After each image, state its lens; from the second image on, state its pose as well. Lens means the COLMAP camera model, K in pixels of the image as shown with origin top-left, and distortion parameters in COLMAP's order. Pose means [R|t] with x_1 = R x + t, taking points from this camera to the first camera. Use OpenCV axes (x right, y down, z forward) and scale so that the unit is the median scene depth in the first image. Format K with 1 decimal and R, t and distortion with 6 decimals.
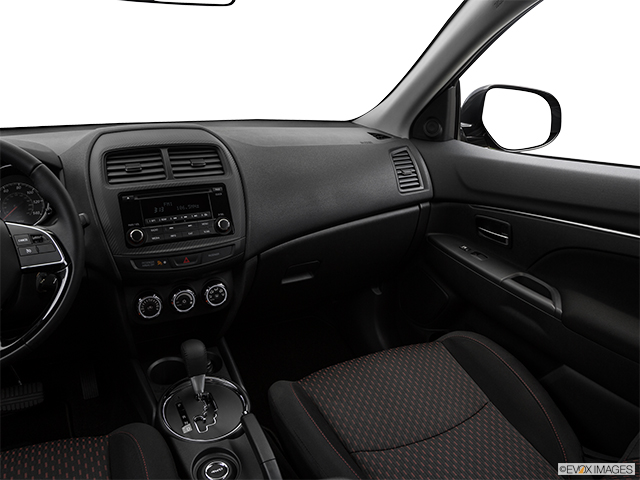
lens RADIAL K [[520.5, 0, 320.0], [0, 520.5, 240.0], [0, 0, 1]] dist [-0.089866, 0.009674]
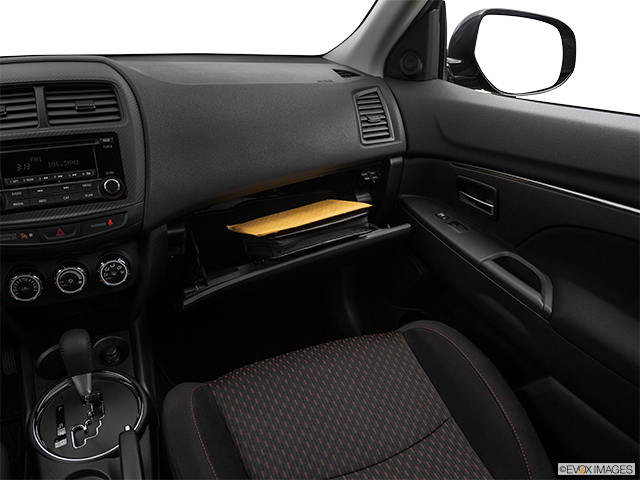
lens RADIAL K [[507.3, 0, 320.0], [0, 507.3, 240.0], [0, 0, 1]] dist [-0.085430, 0.012755]
pose [[0.998722, 0.026134, -0.043252, 0.150990], [-0.021160, 0.993516, 0.111704, -0.037450], [0.045891, -0.110646, 0.992800, 0.245826]]
